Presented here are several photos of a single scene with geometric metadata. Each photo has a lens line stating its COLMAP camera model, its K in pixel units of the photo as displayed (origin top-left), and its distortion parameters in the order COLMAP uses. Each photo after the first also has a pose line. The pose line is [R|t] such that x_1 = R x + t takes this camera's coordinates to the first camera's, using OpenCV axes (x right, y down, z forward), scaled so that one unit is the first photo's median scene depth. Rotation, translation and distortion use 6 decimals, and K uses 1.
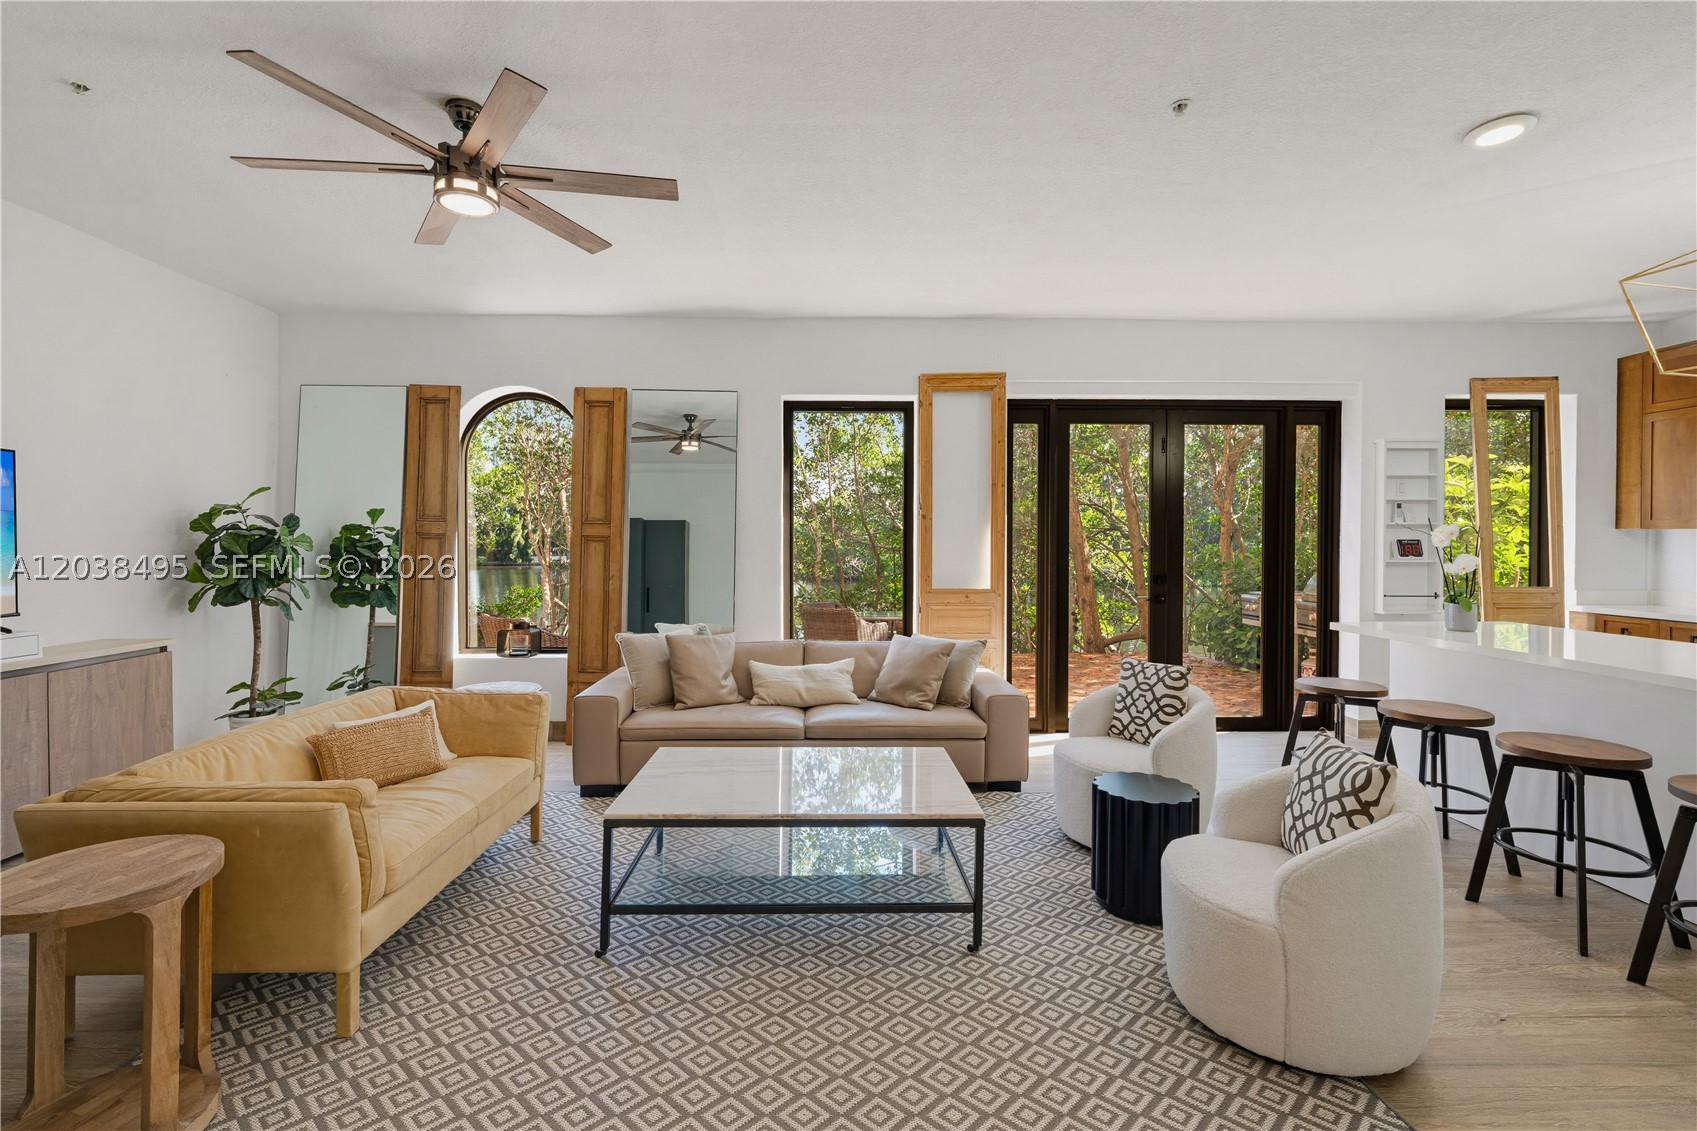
lens RADIAL K [[747.5, 0, 845.6], [0, 747.5, 544.5], [0, 0, 1]] dist [-0.001156, 0.000033]
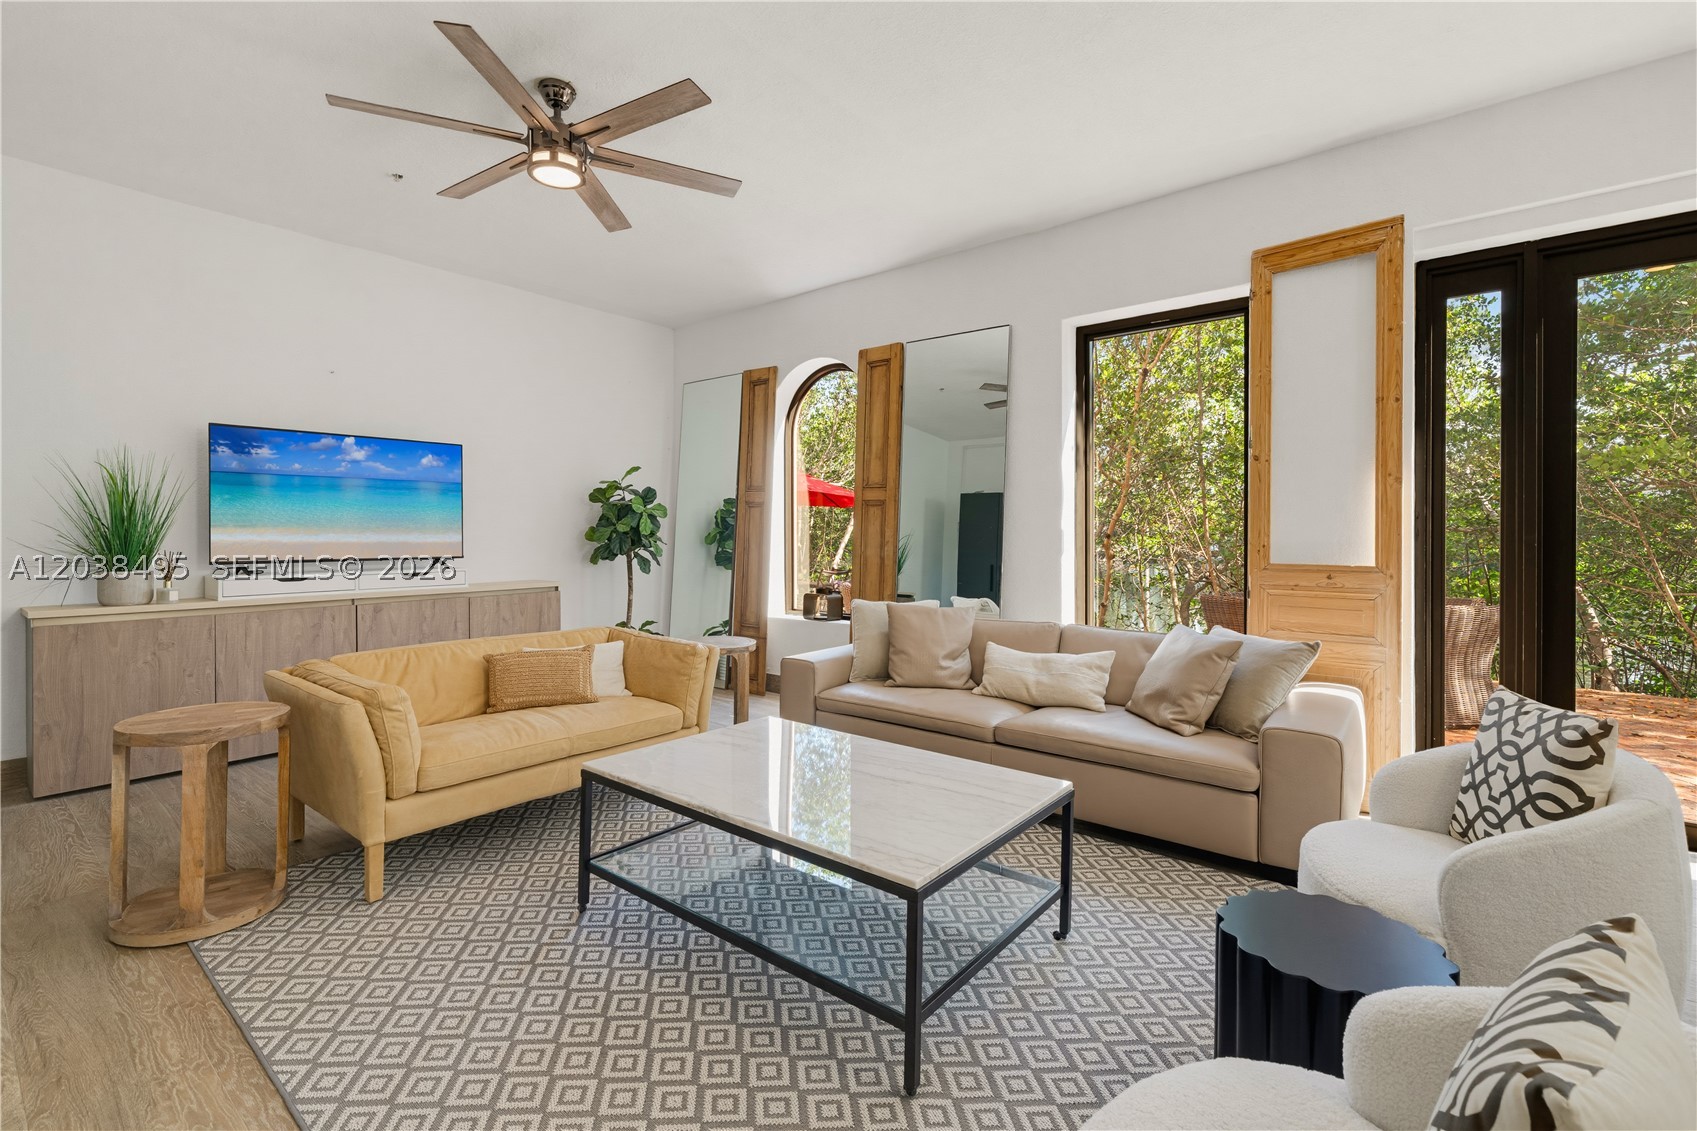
lens RADIAL K [[754.2, 0, 850.0], [0, 754.2, 533.7], [0, 0, 1]] dist [-0.001678, -0.000374]
pose [[0.762208, -0.001536, -0.647330, 0.314251], [0.000064, 0.999997, -0.002298, 0.038971], [0.647332, 0.001710, 0.762206, 0.272764]]
